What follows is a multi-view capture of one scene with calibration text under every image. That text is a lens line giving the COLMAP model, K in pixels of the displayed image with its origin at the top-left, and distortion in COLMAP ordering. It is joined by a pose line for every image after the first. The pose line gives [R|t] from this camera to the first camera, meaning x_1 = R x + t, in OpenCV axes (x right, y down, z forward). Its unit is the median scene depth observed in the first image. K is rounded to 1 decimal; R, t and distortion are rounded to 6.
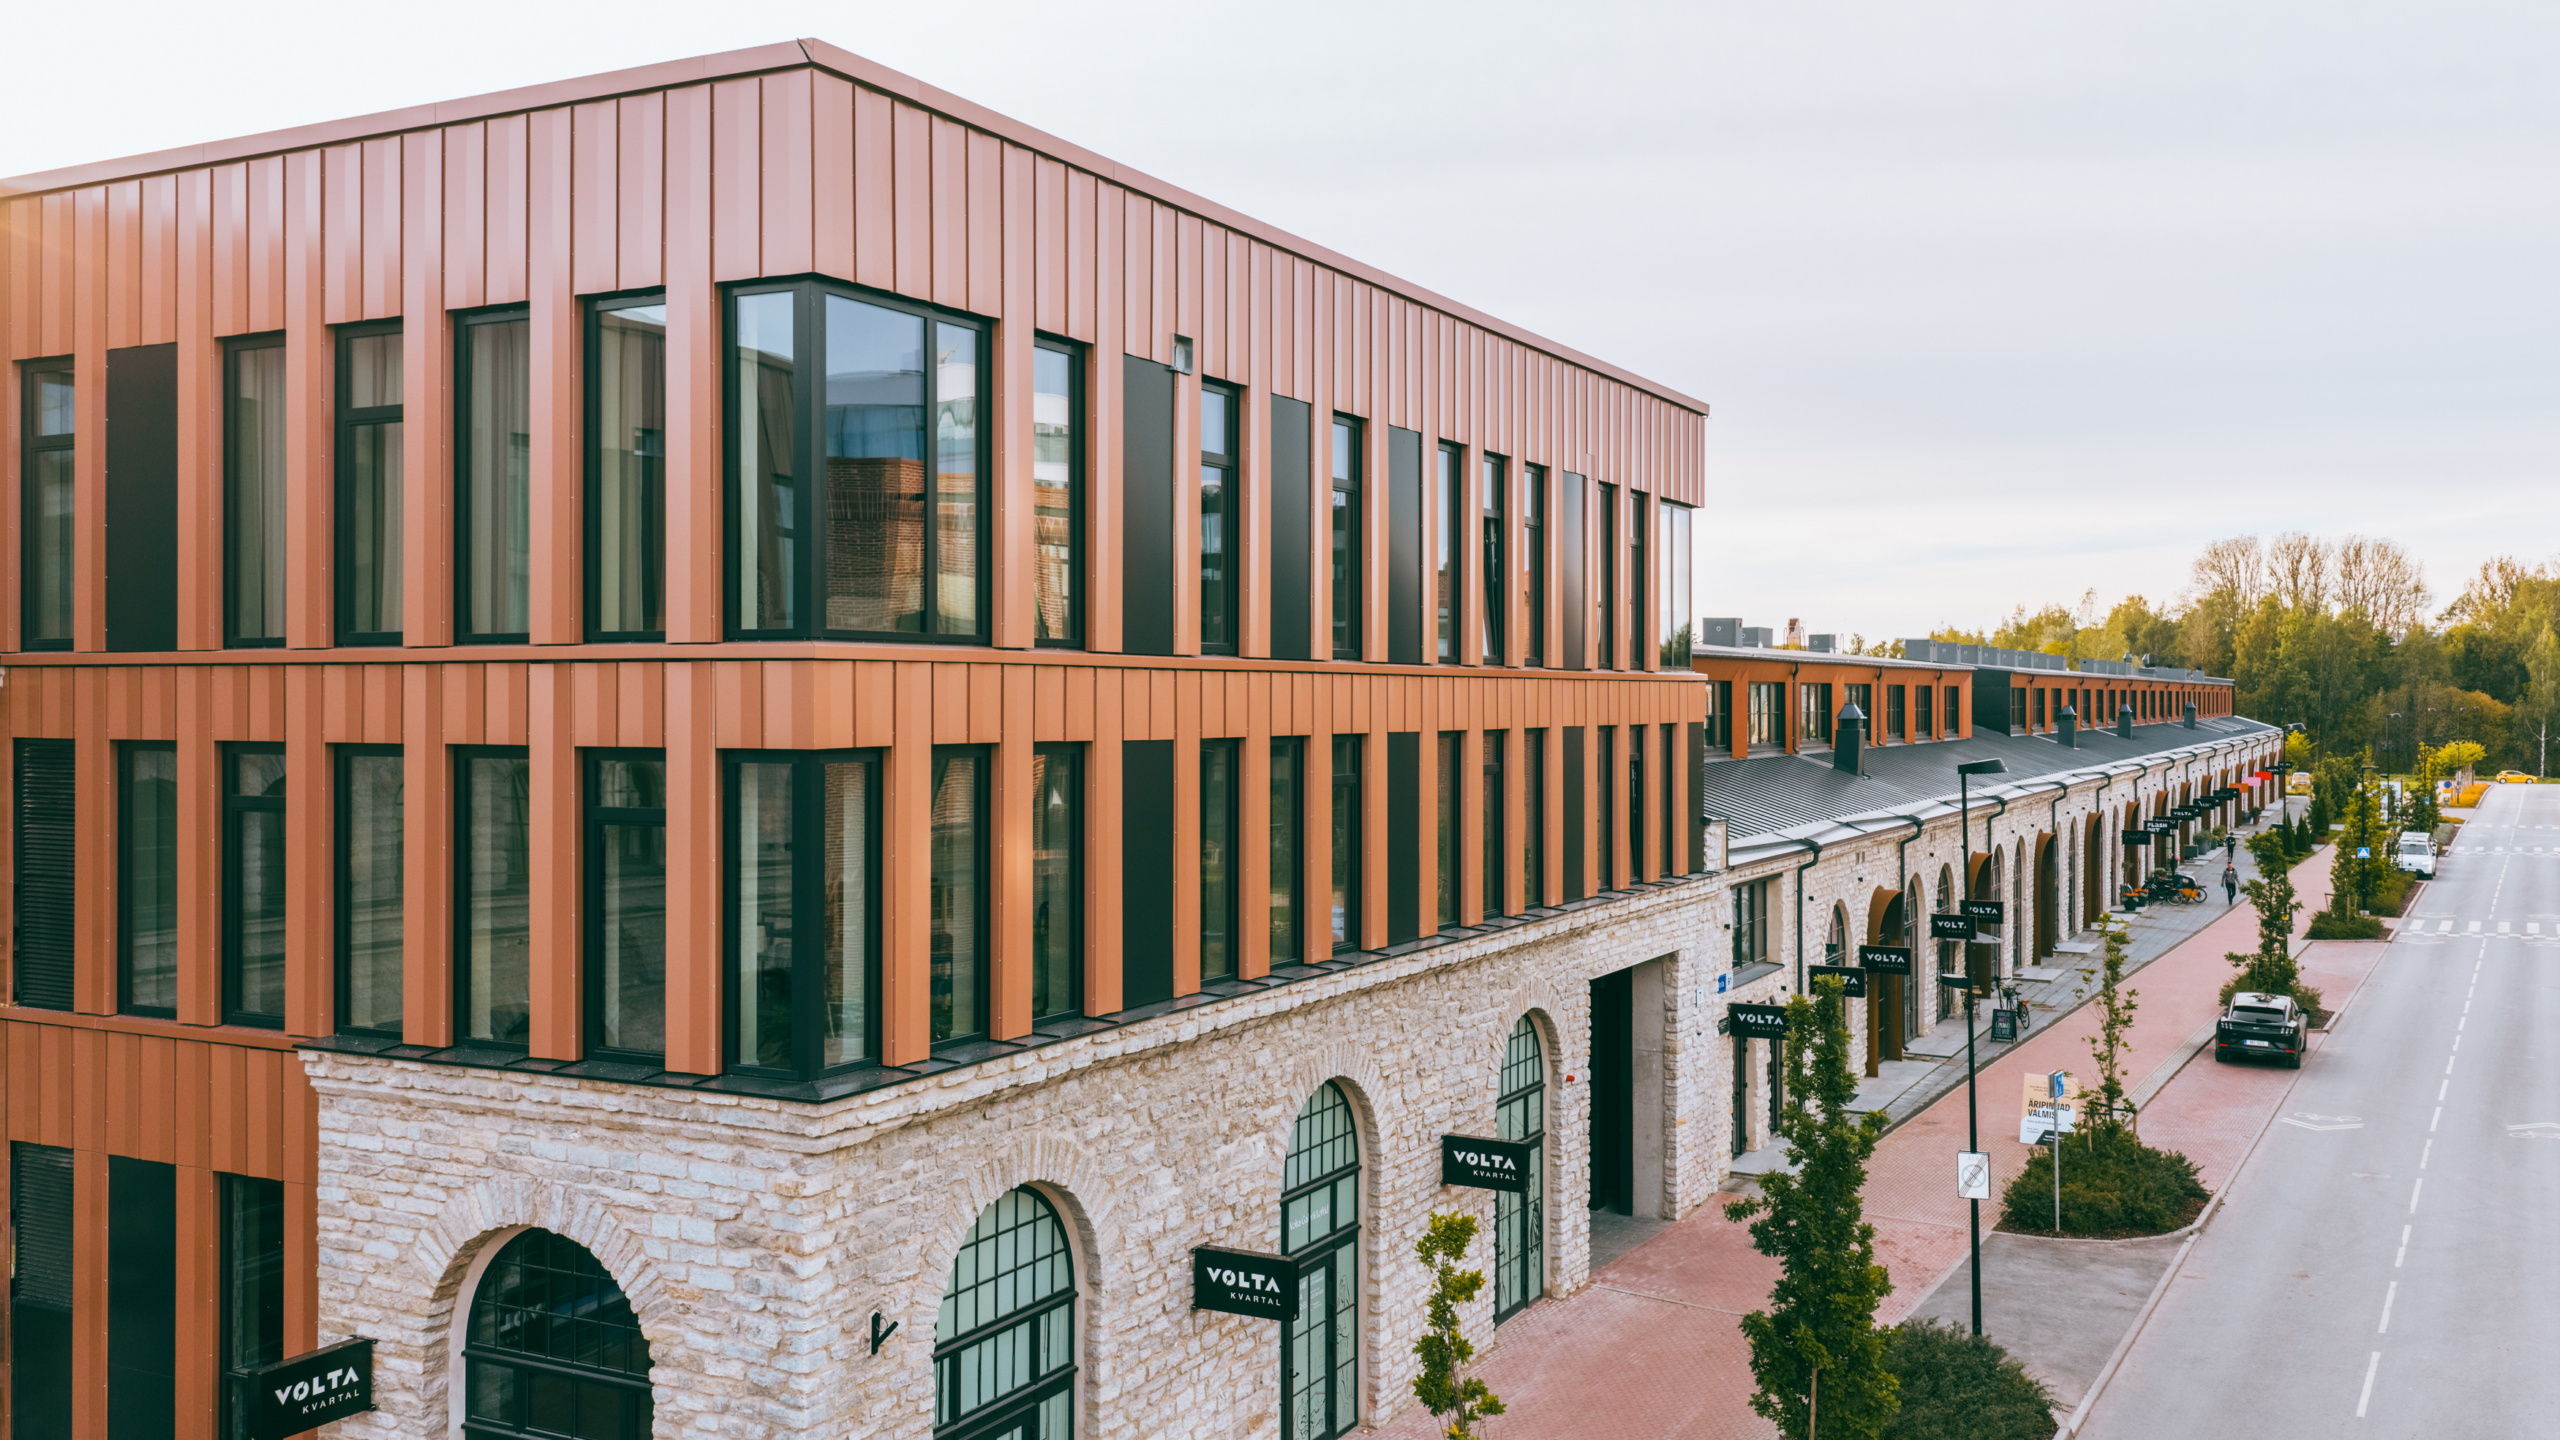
lens RADIAL K [[2161.9, 0, 1286.7], [0, 2161.9, 758.1], [0, 0, 1]] dist [0.011047, -0.029743]
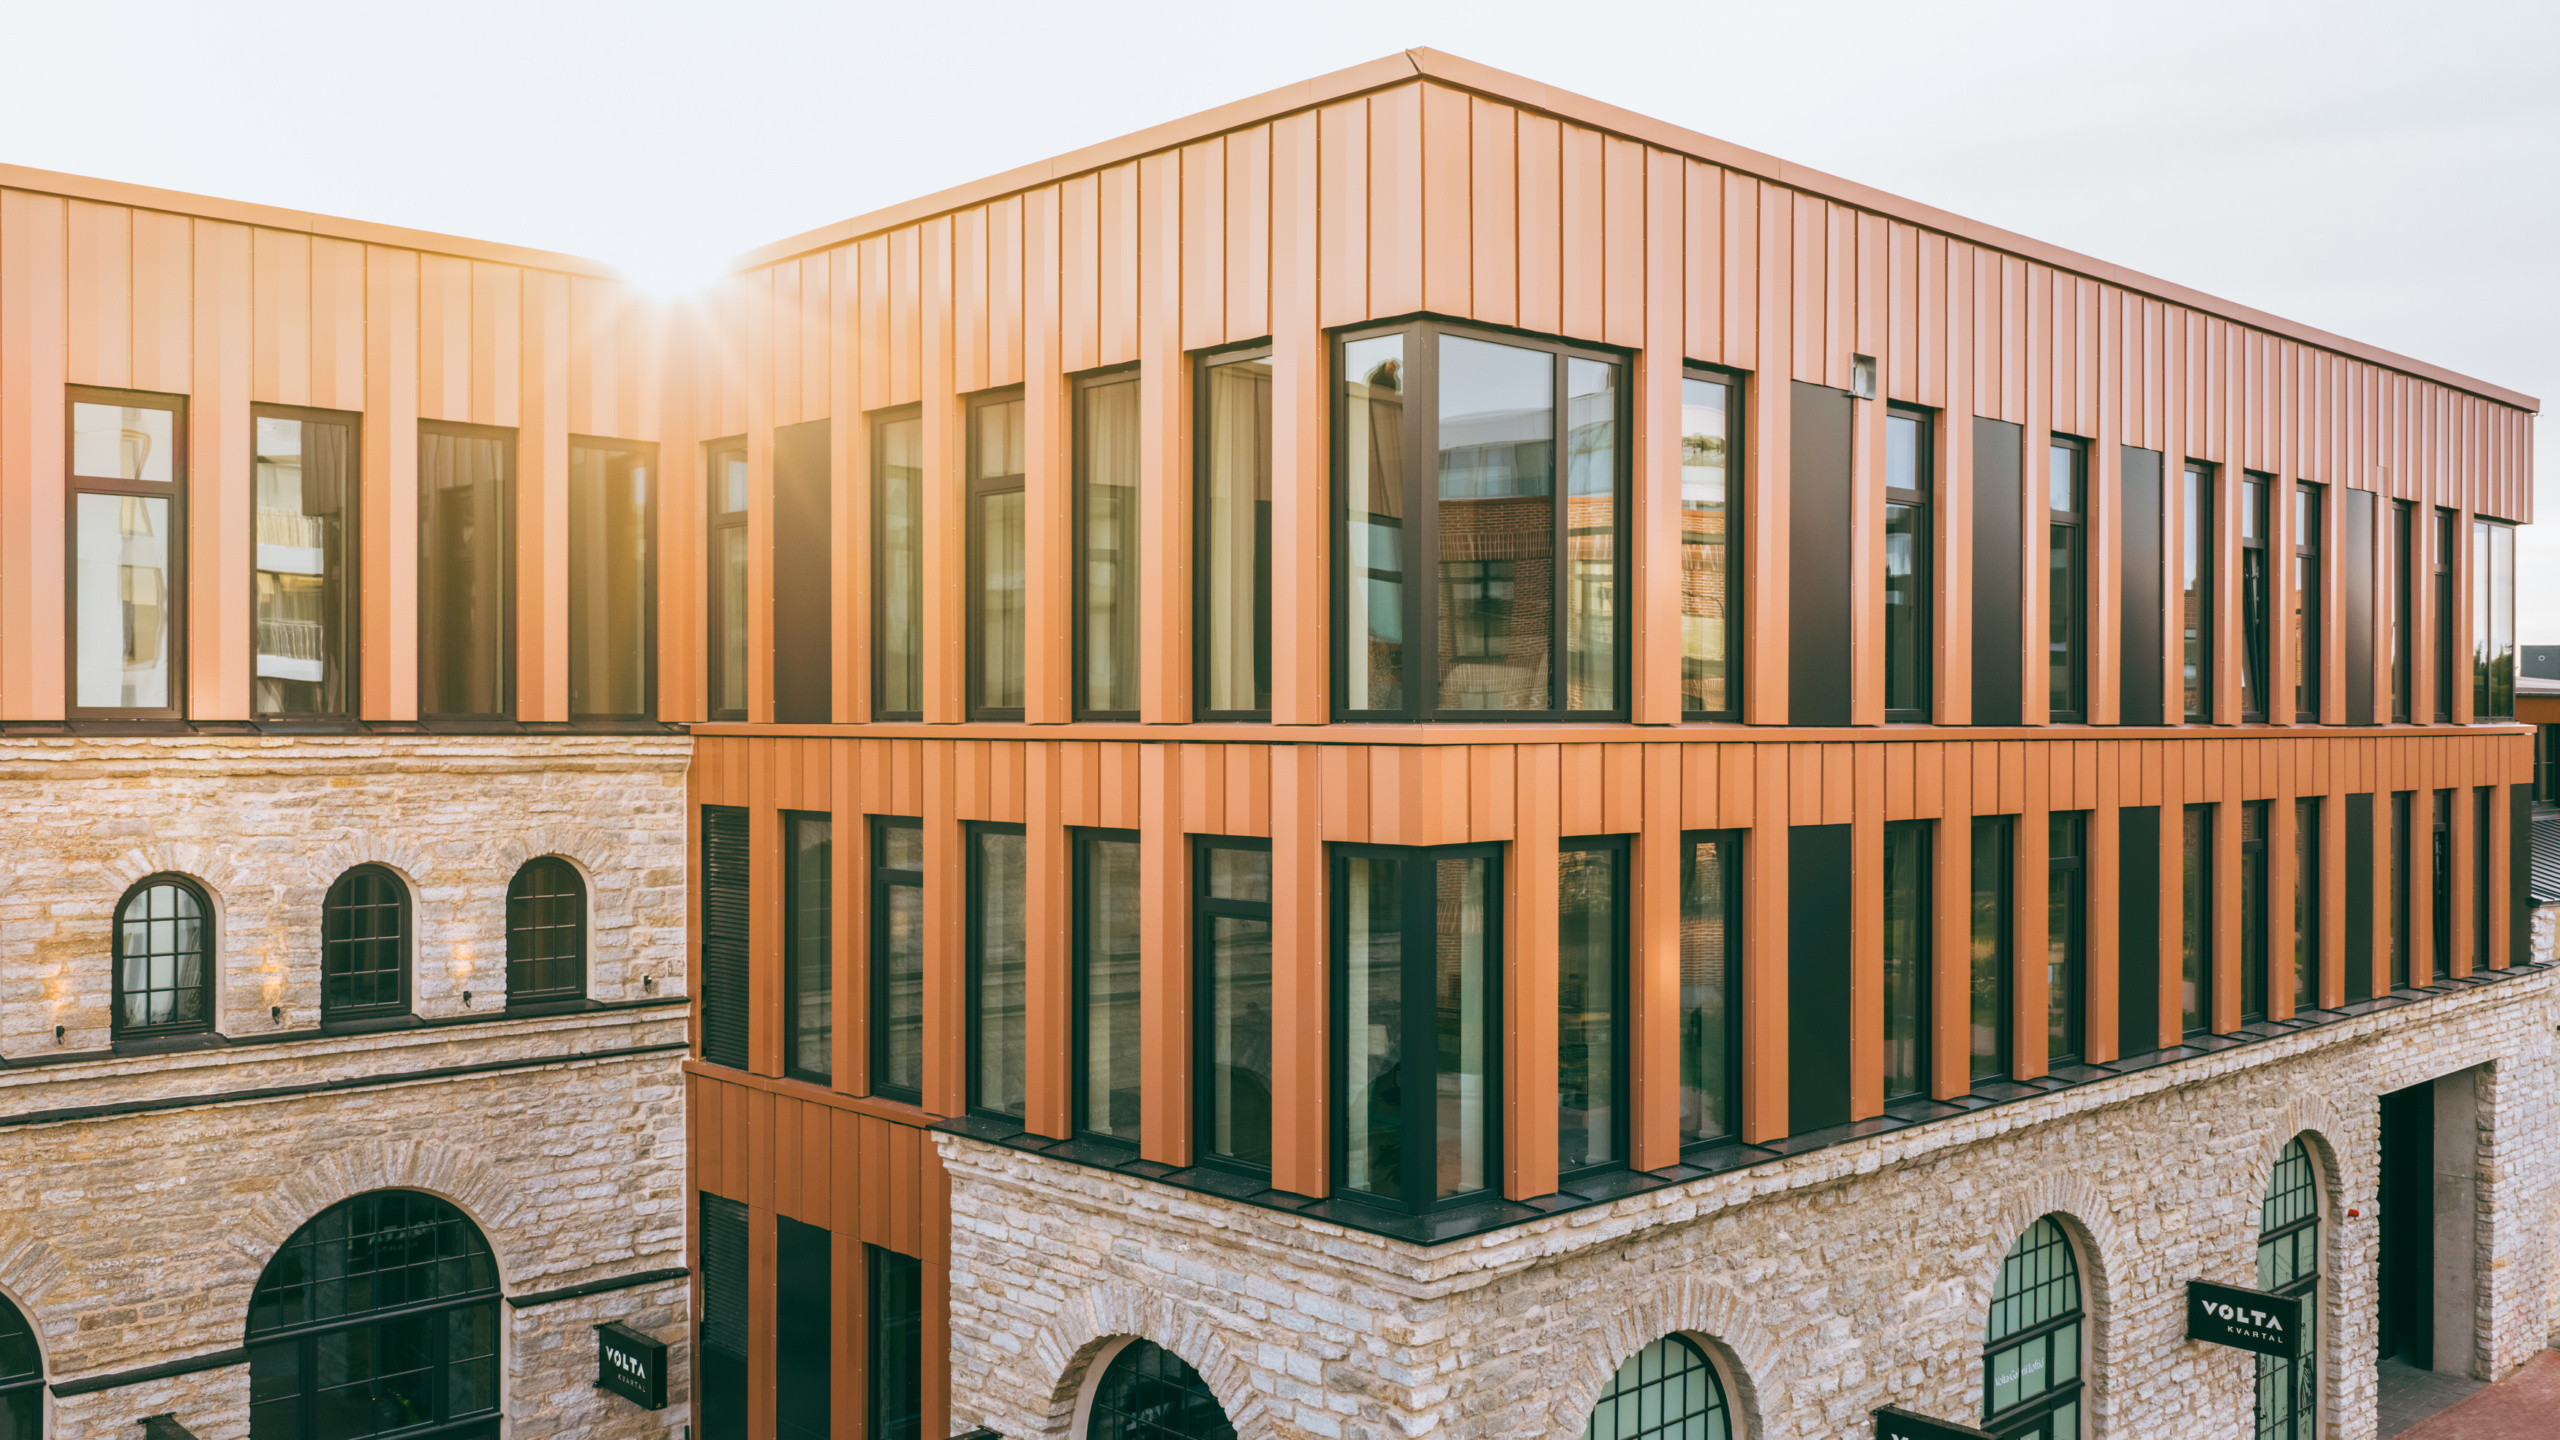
lens RADIAL K [[2161.9, 0, 1286.7], [0, 2161.9, 758.1], [0, 0, 1]] dist [0.011047, -0.029743]
pose [[0.948165, 0.002925, -0.317766, 0.008222], [-0.006367, 0.999932, -0.009795, -0.024761], [0.317716, 0.011311, 0.948119, 0.111384]]
